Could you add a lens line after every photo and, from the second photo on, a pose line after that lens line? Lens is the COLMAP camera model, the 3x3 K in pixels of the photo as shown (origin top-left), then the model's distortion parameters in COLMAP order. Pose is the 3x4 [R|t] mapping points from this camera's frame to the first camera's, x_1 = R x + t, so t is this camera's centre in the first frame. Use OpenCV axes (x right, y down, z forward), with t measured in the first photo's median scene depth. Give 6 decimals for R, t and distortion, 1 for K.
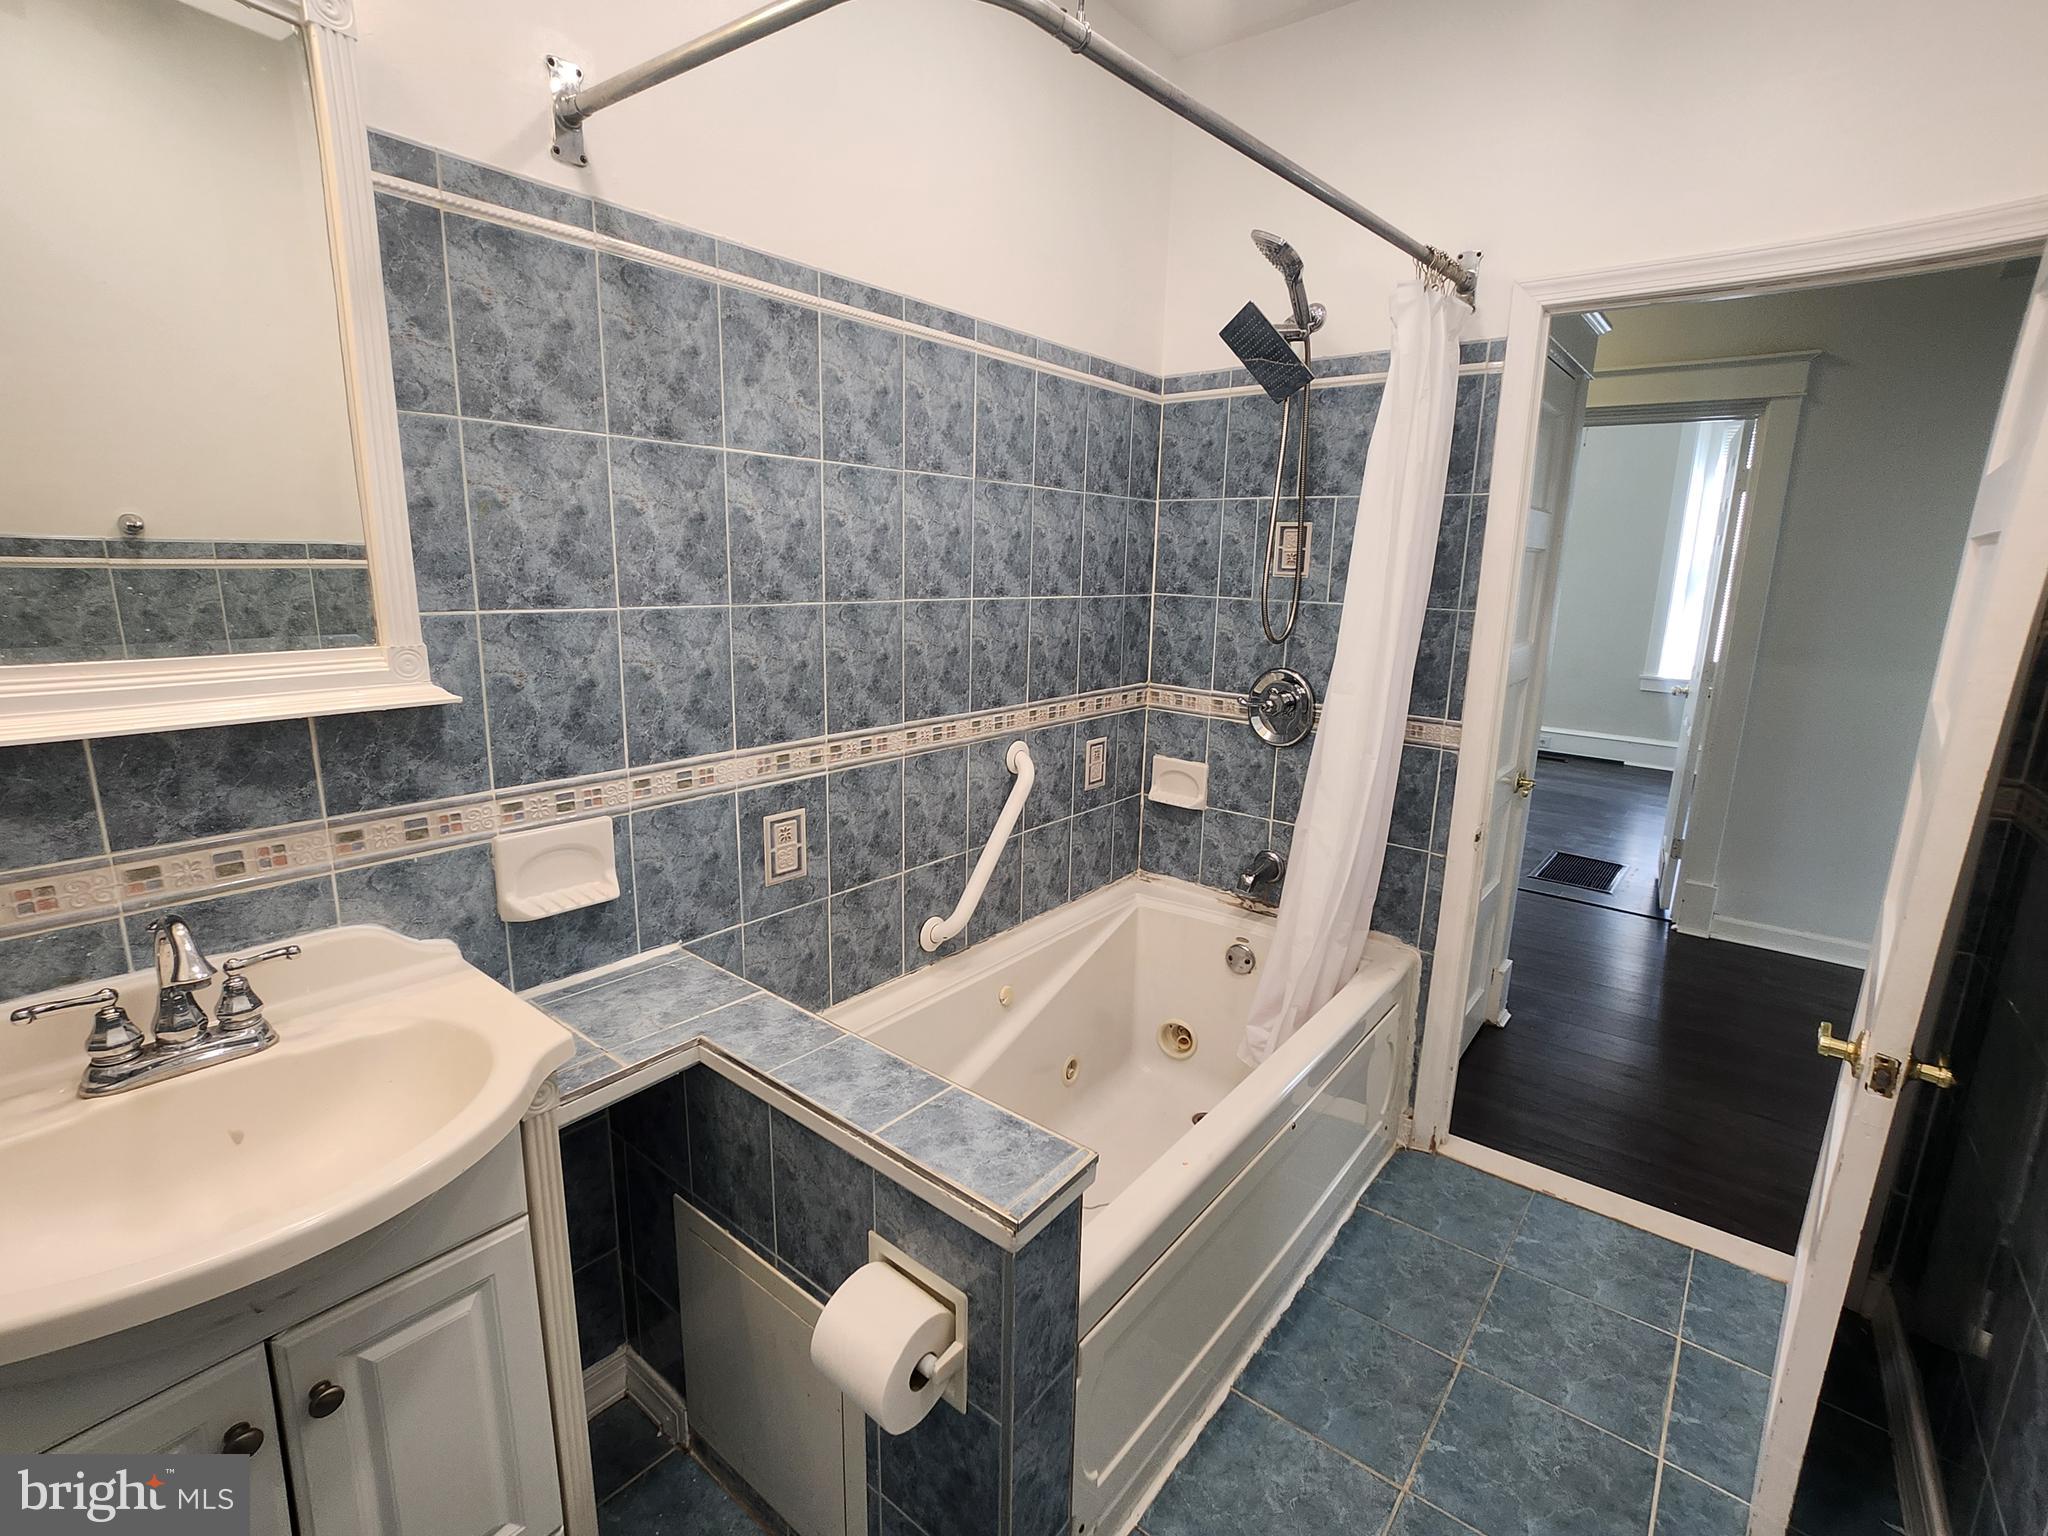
lens RADIAL K [[958.4, 0, 1020.6], [0, 958.4, 772.6], [0, 0, 1]] dist [-0.014932, -0.001231]
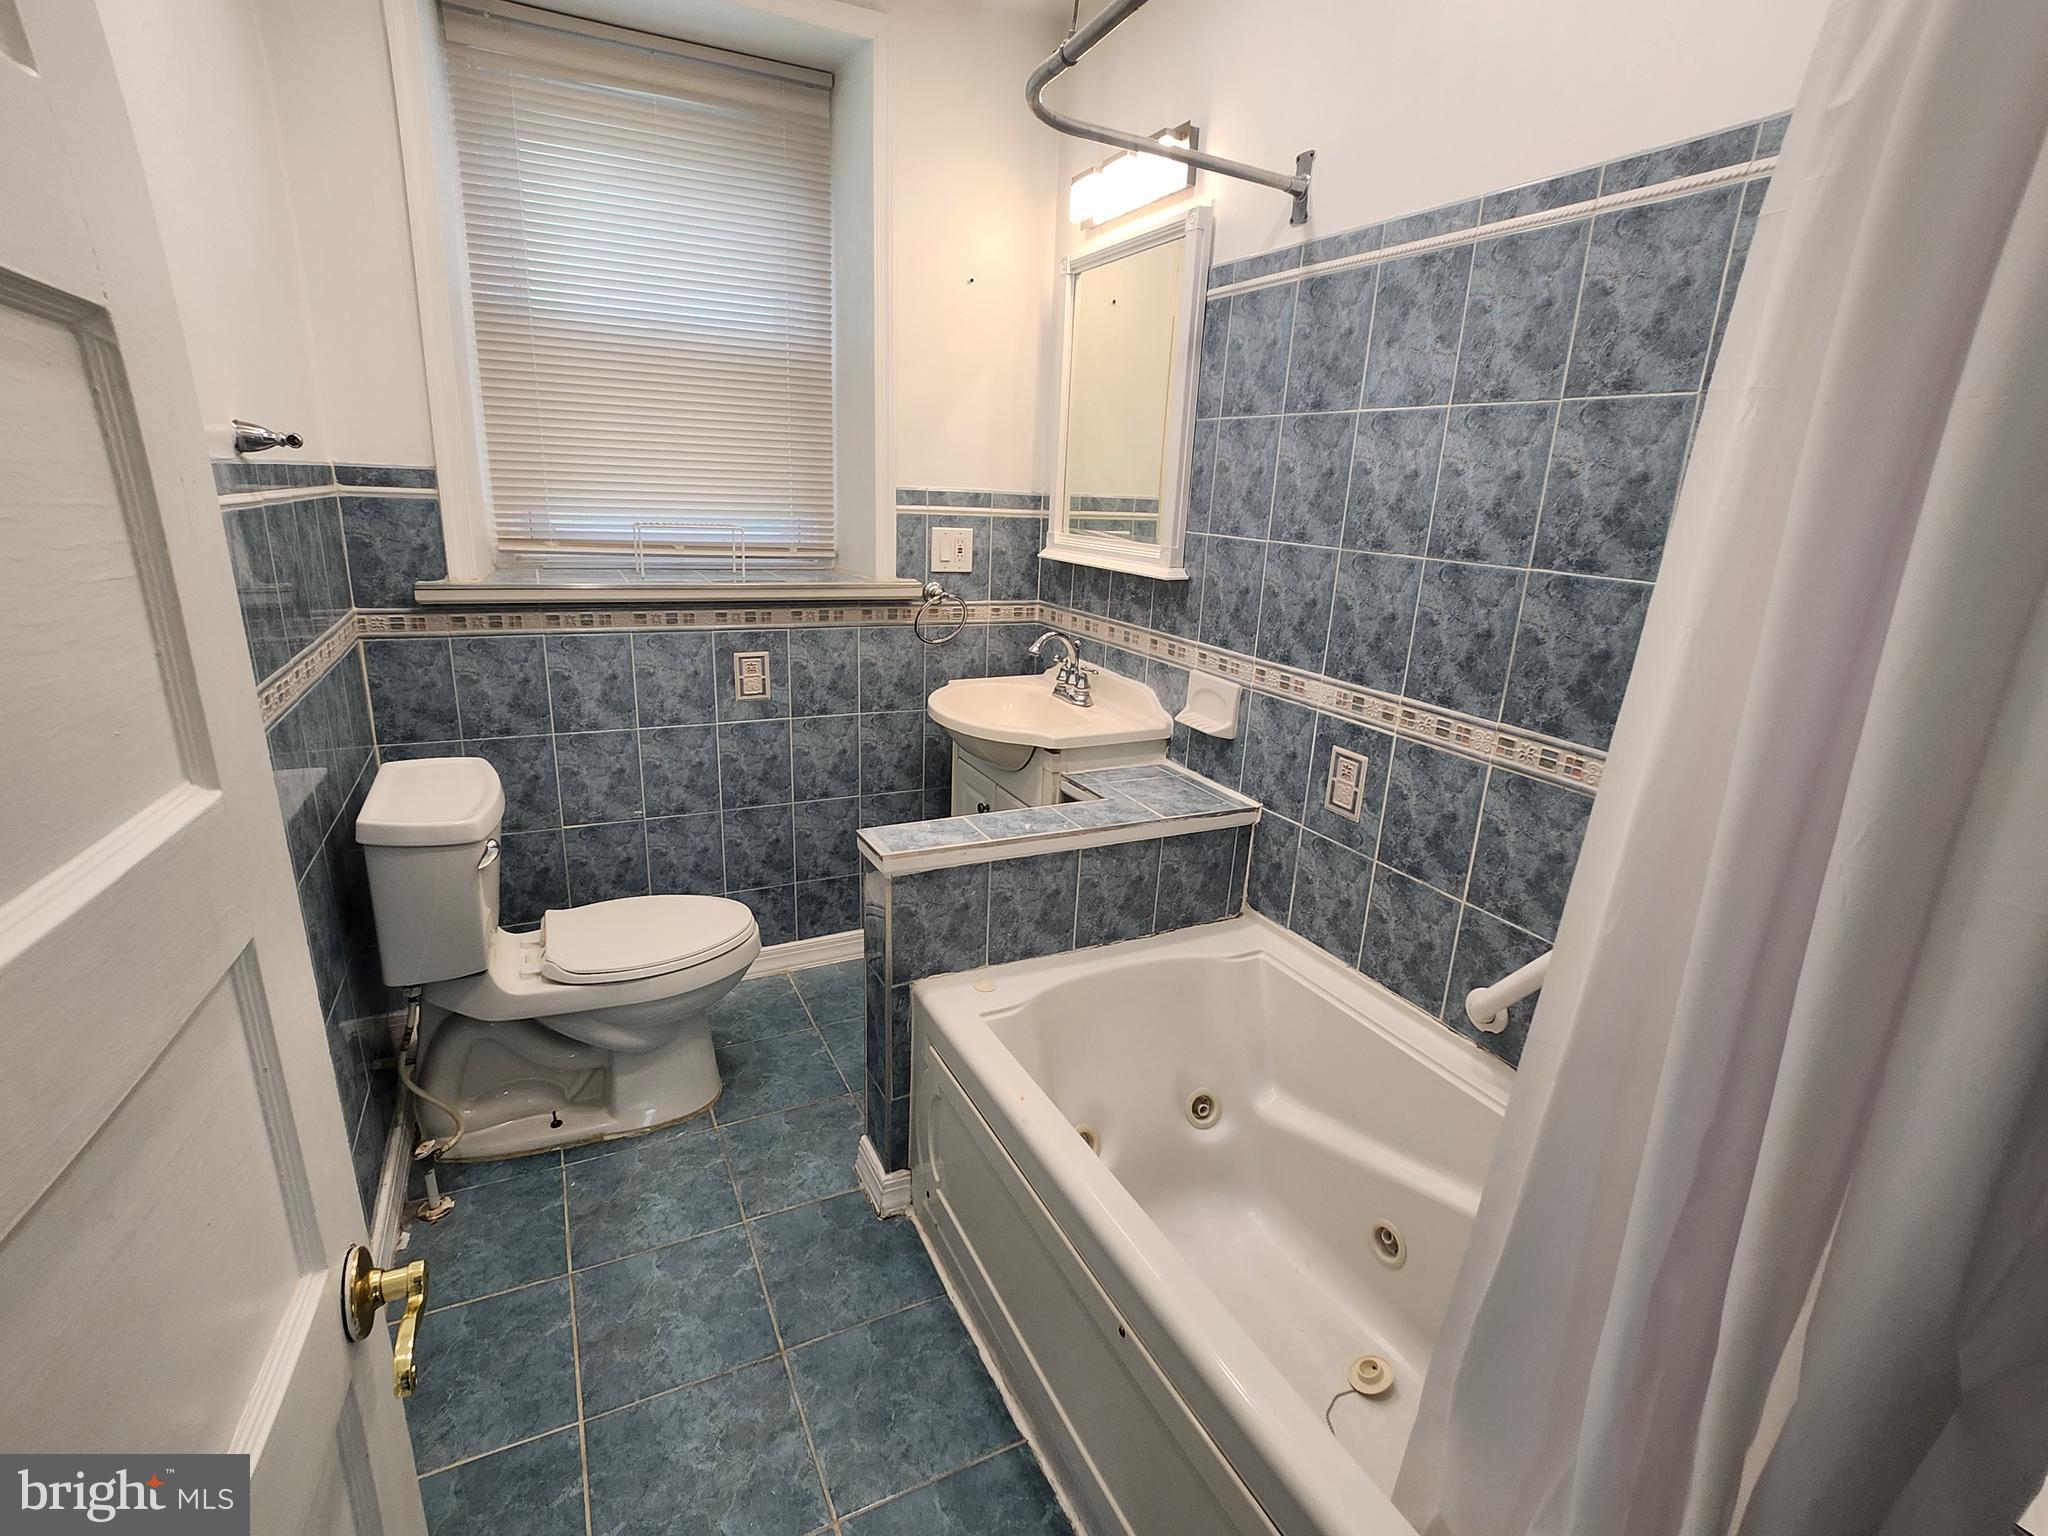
lens RADIAL K [[946.9, 0, 1024.9], [0, 946.9, 773.0], [0, 0, 1]] dist [-0.011514, -0.015477]
pose [[-0.416074, 0.223582, -0.881416, 0.883922], [-0.251600, 0.903154, 0.347864, -0.223169], [0.873831, 0.366501, -0.319526, 1.092848]]
